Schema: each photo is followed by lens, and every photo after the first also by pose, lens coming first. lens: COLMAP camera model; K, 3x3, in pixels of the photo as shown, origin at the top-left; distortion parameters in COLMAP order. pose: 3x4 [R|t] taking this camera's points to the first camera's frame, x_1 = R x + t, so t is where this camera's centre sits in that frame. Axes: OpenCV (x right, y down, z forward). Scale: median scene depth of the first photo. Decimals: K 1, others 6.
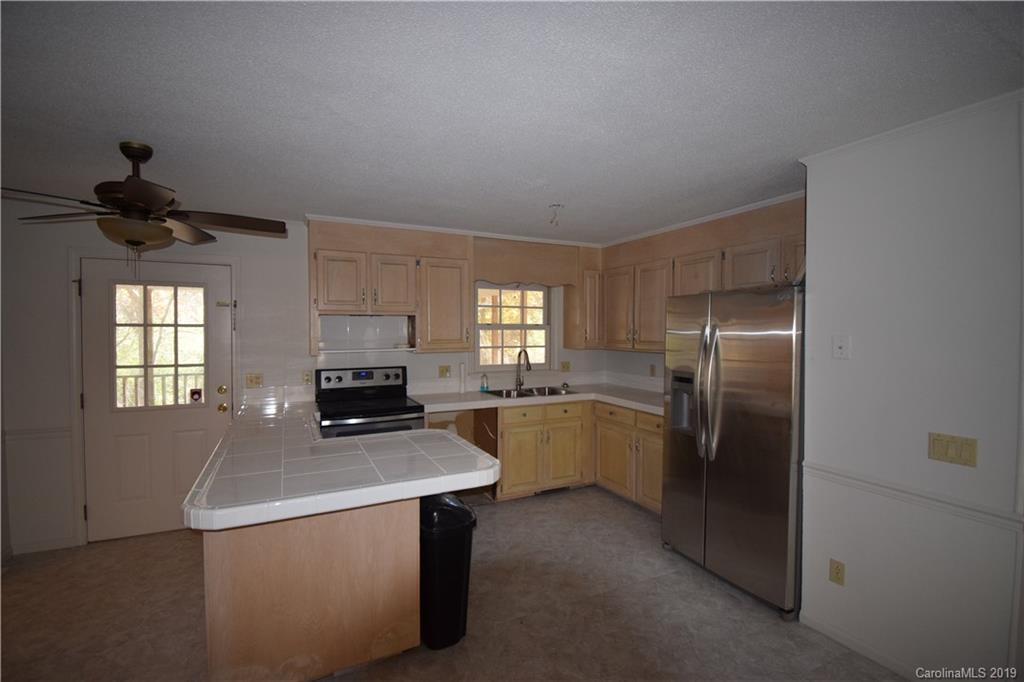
lens RADIAL K [[454.3, 0, 514.5], [0, 454.3, 339.6], [0, 0, 1]] dist [0.023179, -0.027266]
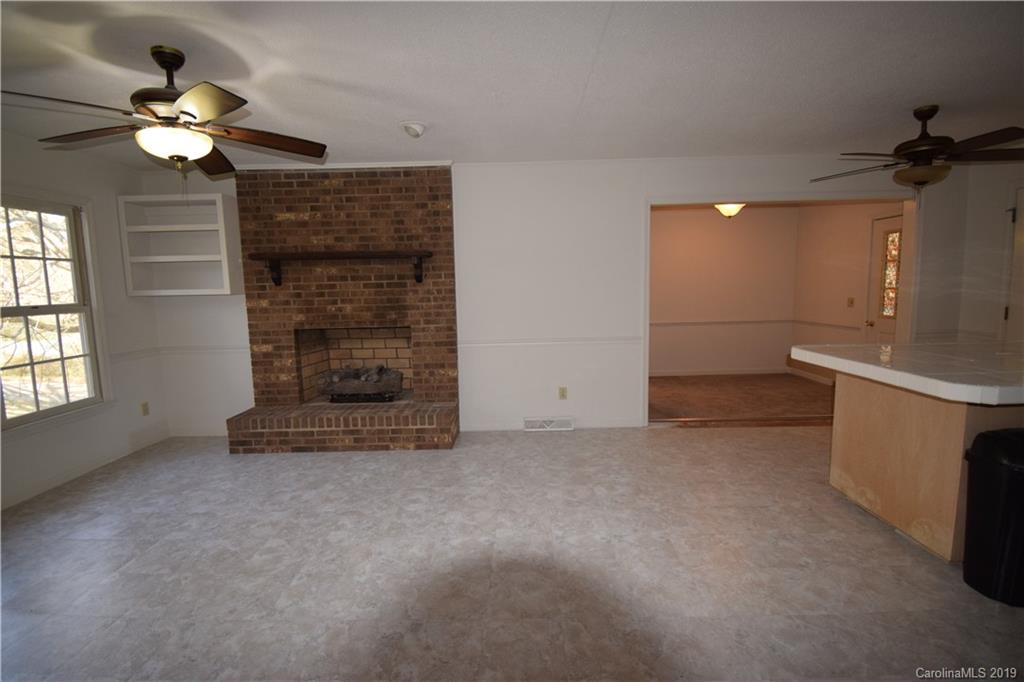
lens RADIAL K [[454.3, 0, 514.5], [0, 454.3, 339.6], [0, 0, 1]] dist [0.023179, -0.027266]
pose [[-0.454841, 0.110234, -0.883724, 0.517169], [0.005293, 0.992627, 0.121094, 0.043478], [0.890557, 0.050401, -0.452071, 0.300702]]
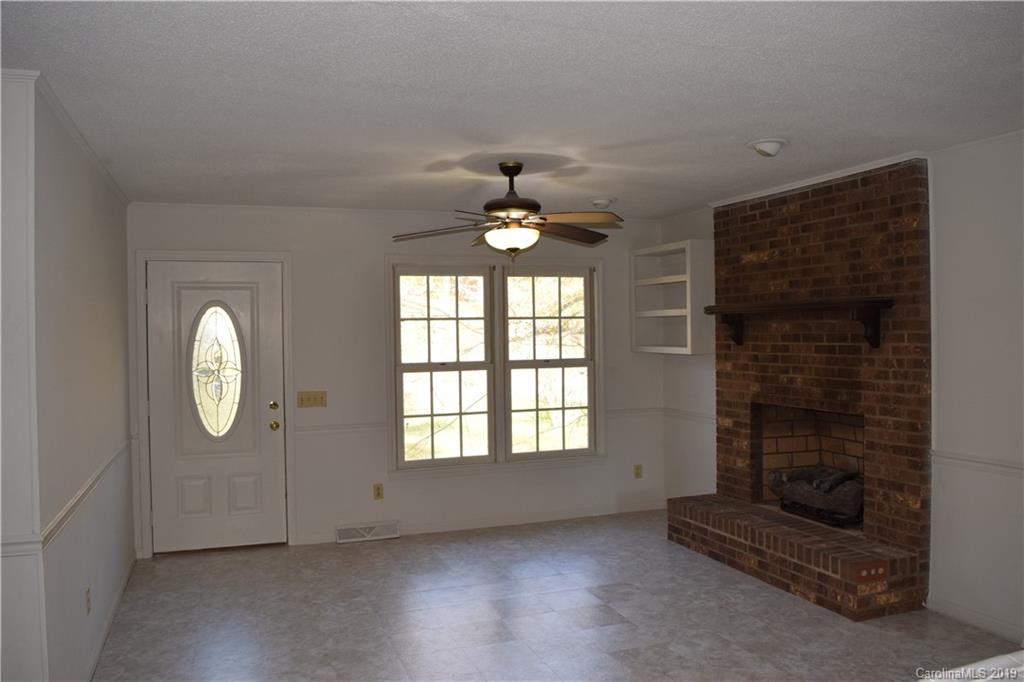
lens RADIAL K [[804.3, 0, 514.9], [0, 804.3, 339.7], [0, 0, 1]] dist [-0.091533, 0.019783]
pose [[-0.994036, 0.012961, 0.108275, 0.096549], [0.016205, 0.999444, 0.029131, -0.010557], [-0.107837, 0.030711, -0.993694, 0.782528]]
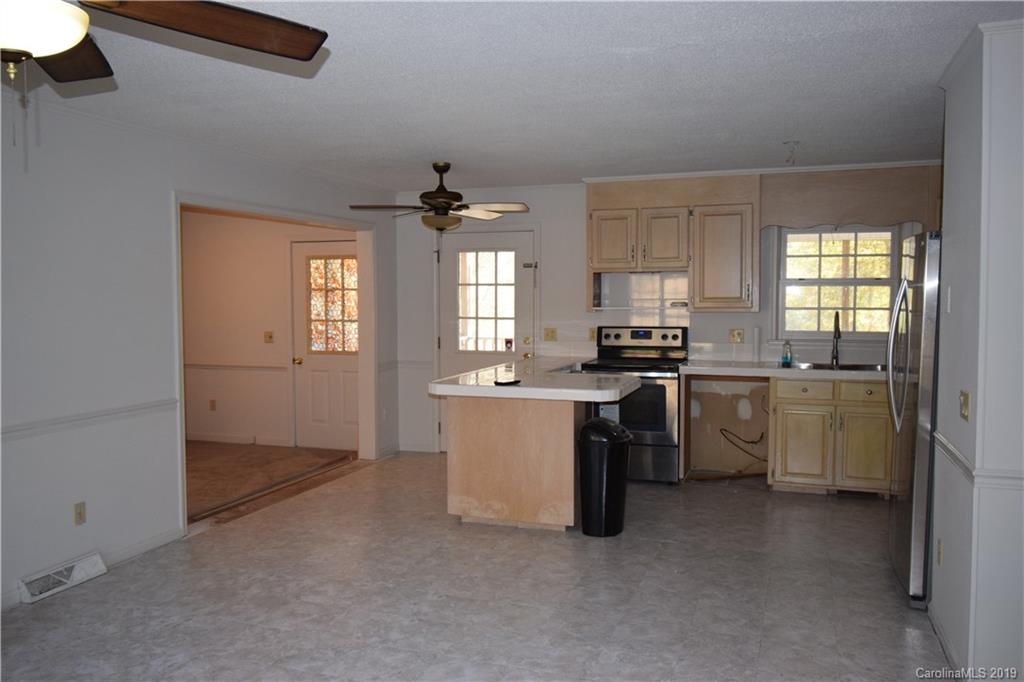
lens RADIAL K [[810.5, 0, 512.0], [0, 810.5, 341.0], [0, 0, 1]] dist [0.002916, -0.018885]
pose [[0.700448, 0.038492, -0.712664, 0.675954], [-0.011678, 0.999029, 0.042481, 0.021731], [0.713608, -0.021434, 0.700218, -0.385702]]
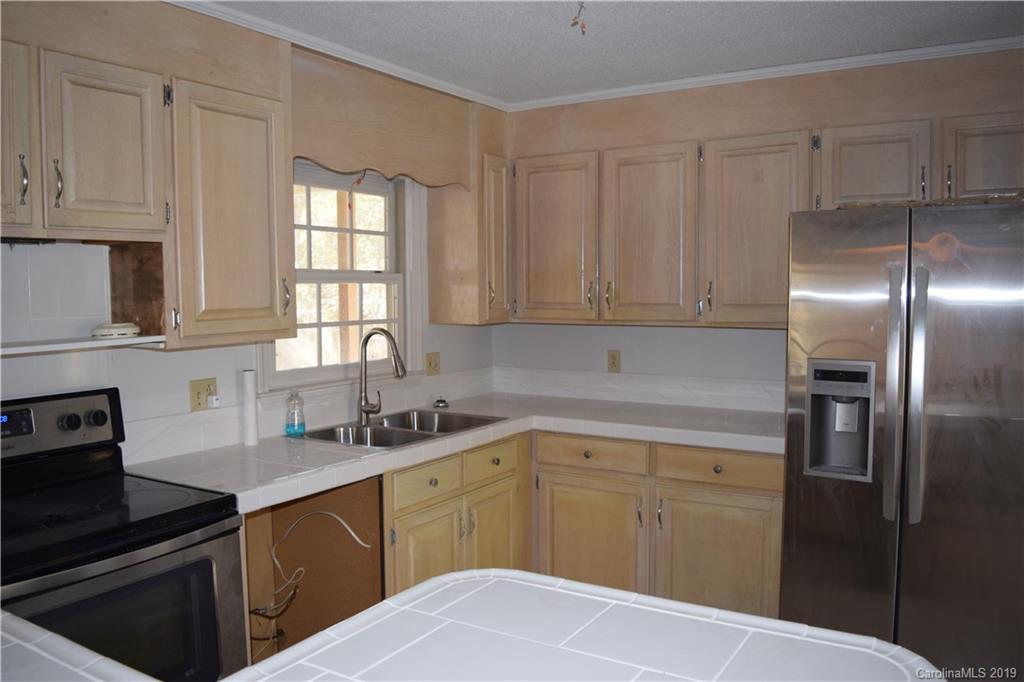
lens RADIAL K [[804.3, 0, 514.9], [0, 804.3, 339.7], [0, 0, 1]] dist [-0.091533, 0.019783]
pose [[0.853070, -0.042031, 0.520101, -0.292587], [0.019802, 0.998640, 0.048224, -0.002159], [-0.521421, -0.030840, 0.852742, 0.318936]]
